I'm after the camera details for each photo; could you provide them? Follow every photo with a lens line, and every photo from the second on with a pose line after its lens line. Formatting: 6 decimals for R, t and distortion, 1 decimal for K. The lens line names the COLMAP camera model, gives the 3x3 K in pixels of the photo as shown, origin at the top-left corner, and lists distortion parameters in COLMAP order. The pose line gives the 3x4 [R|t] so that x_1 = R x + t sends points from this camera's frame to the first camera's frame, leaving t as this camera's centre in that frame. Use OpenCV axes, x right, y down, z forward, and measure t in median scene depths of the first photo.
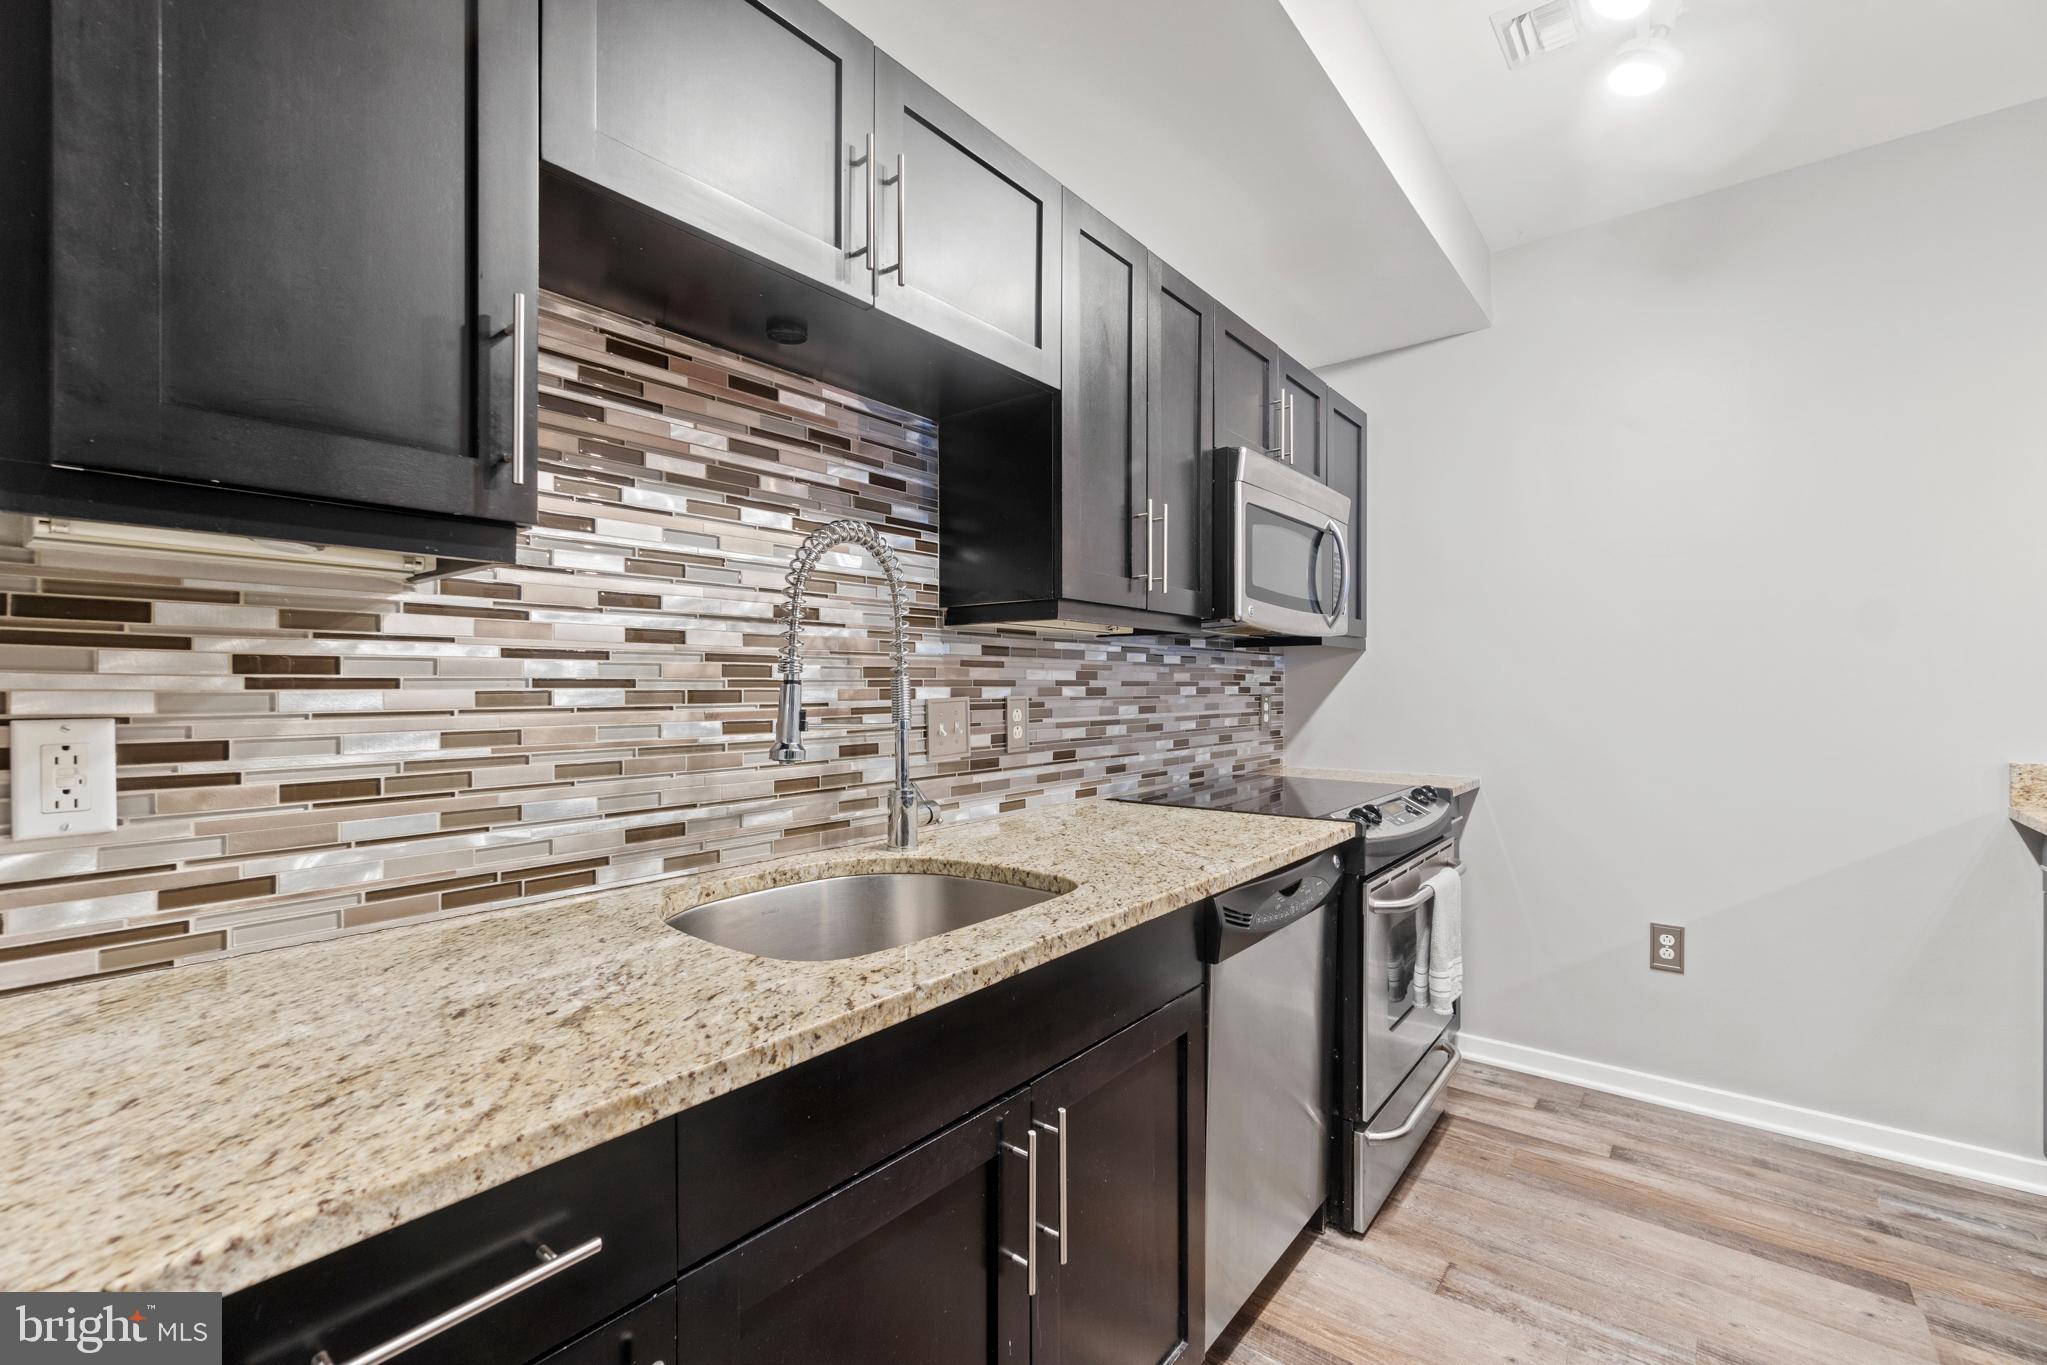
lens RADIAL K [[878.5, 0, 1030.1], [0, 878.5, 687.8], [0, 0, 1]] dist [-0.005531, 0.001486]
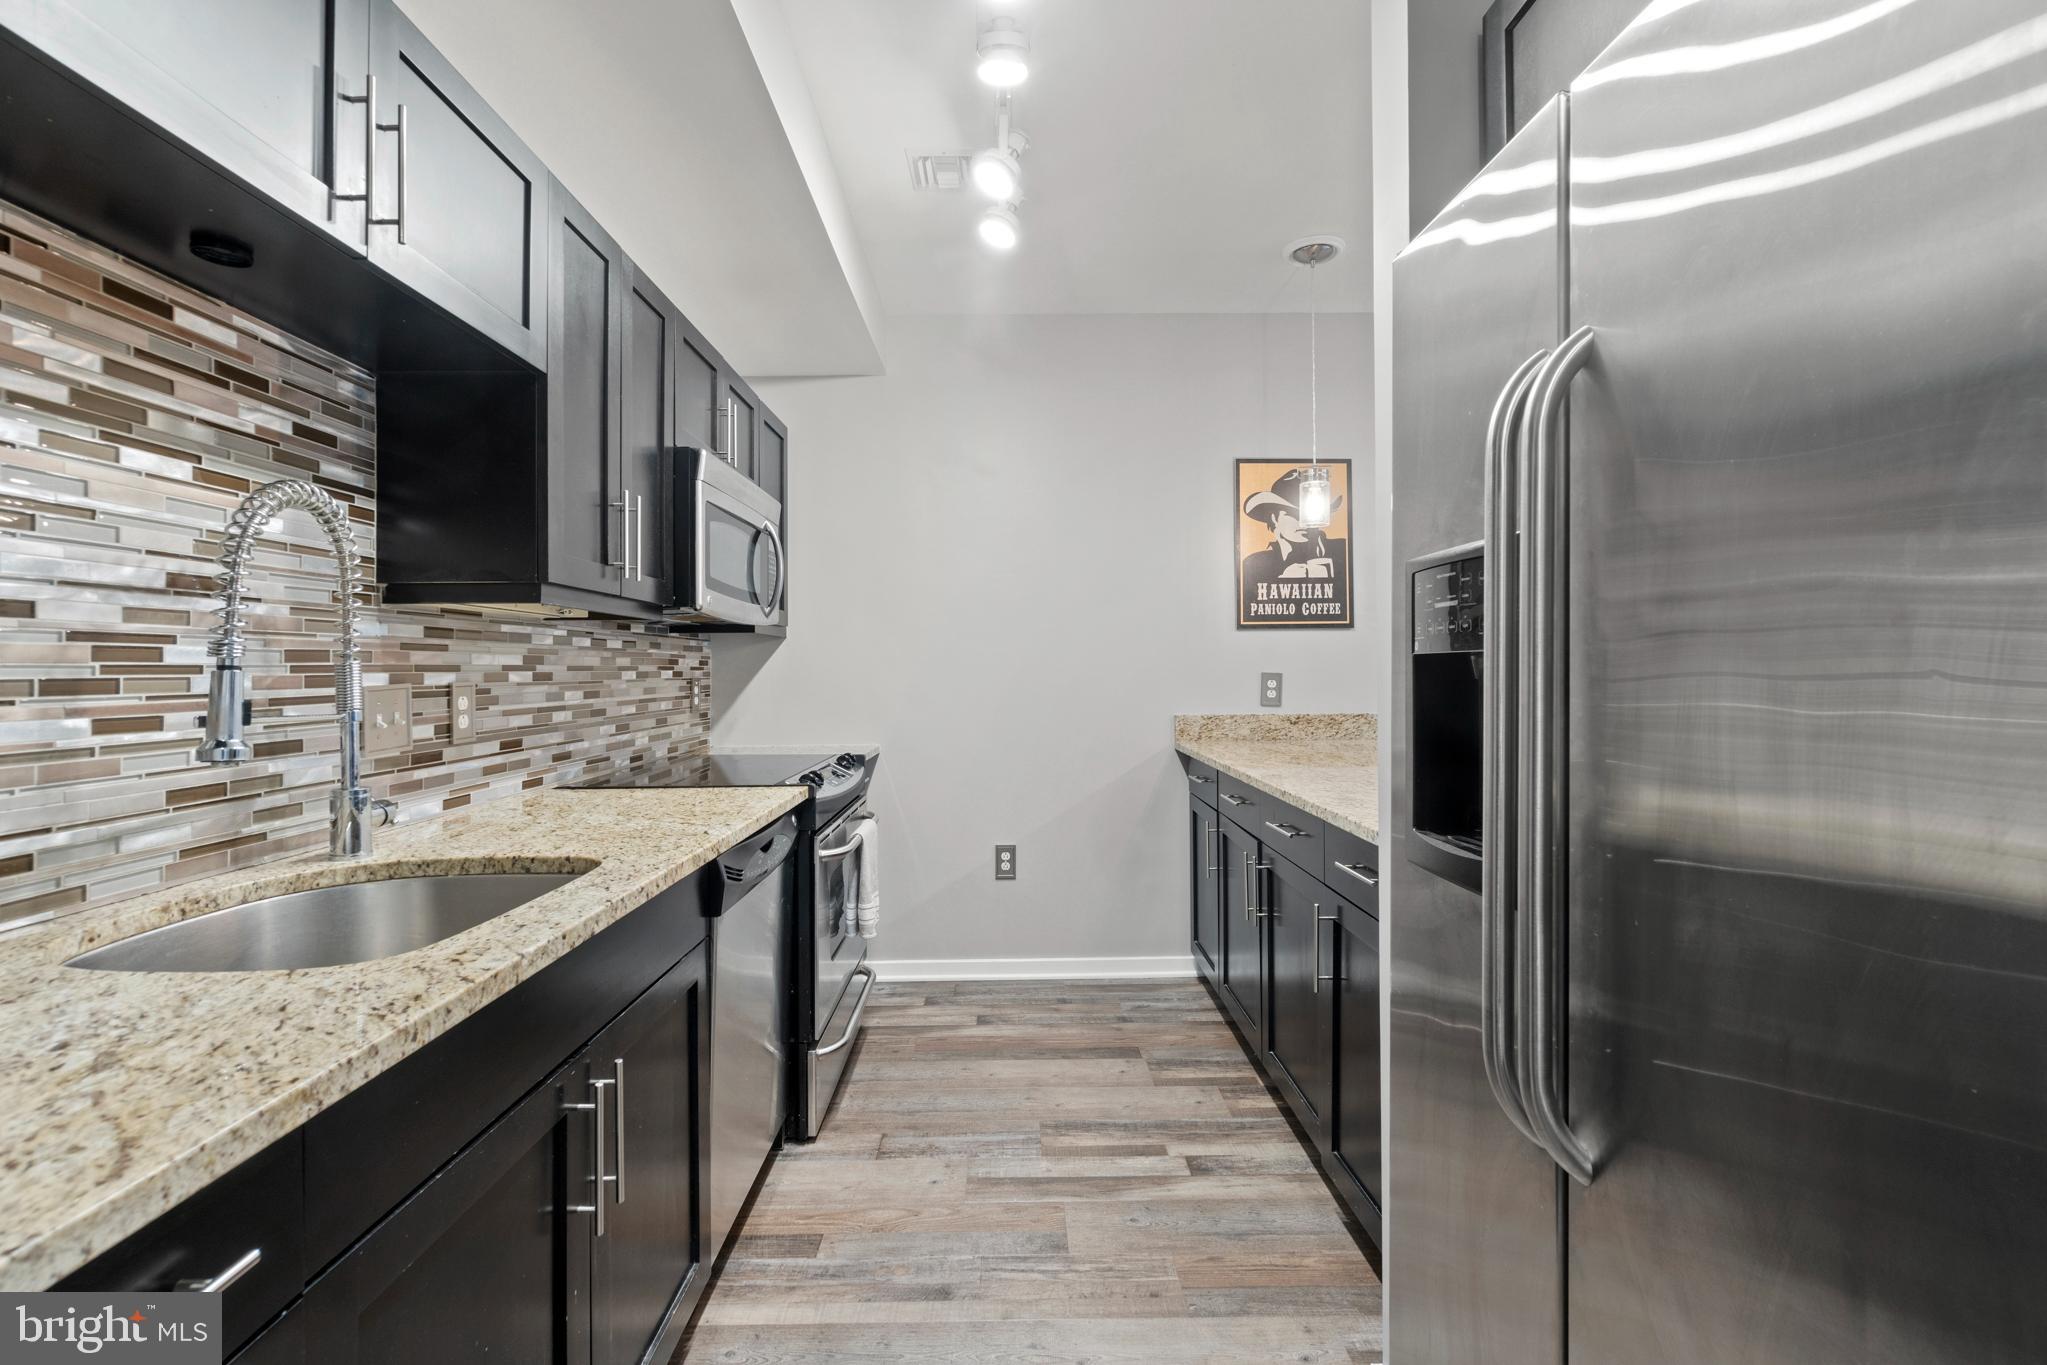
lens RADIAL K [[878.5, 0, 1038.4], [0, 878.5, 659.1], [0, 0, 1]] dist [-0.005531, 0.001486]
pose [[0.762251, 0.002506, 0.647277, -0.164451], [0.007139, 0.999899, -0.012278, 0.000820], [-0.647243, 0.013979, 0.762156, -0.102798]]
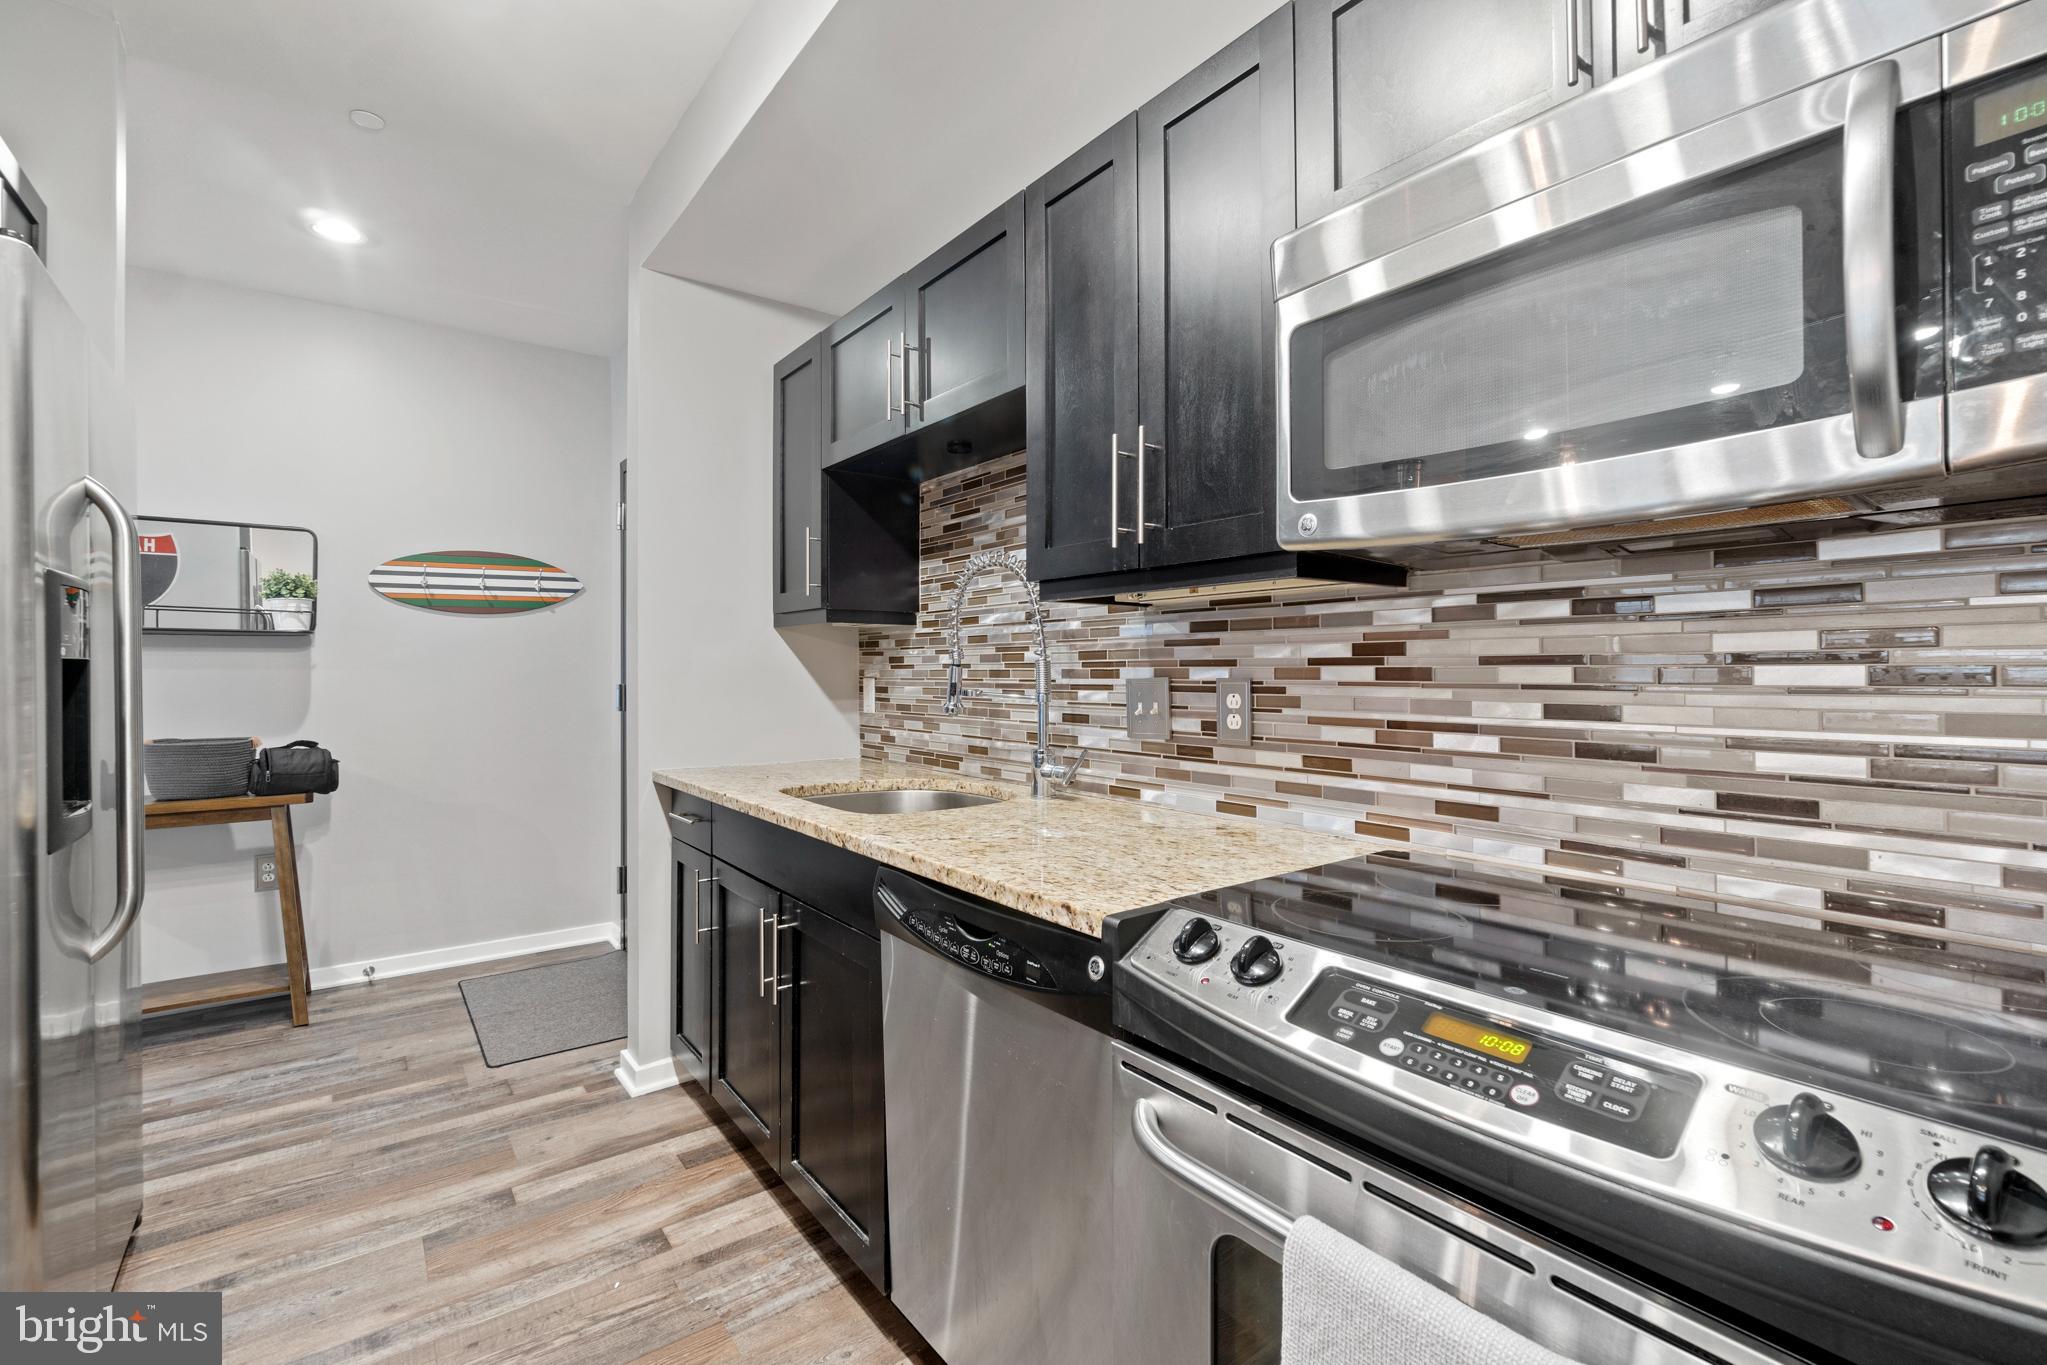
lens RADIAL K [[878.5, 0, 1018.7], [0, 878.5, 670.6], [0, 0, 1]] dist [-0.005531, 0.001486]
pose [[-0.241075, -0.001896, -0.970505, 0.928969], [-0.003947, 0.999992, -0.000973, 0.004291], [0.970498, 0.003596, -0.241081, 1.098709]]
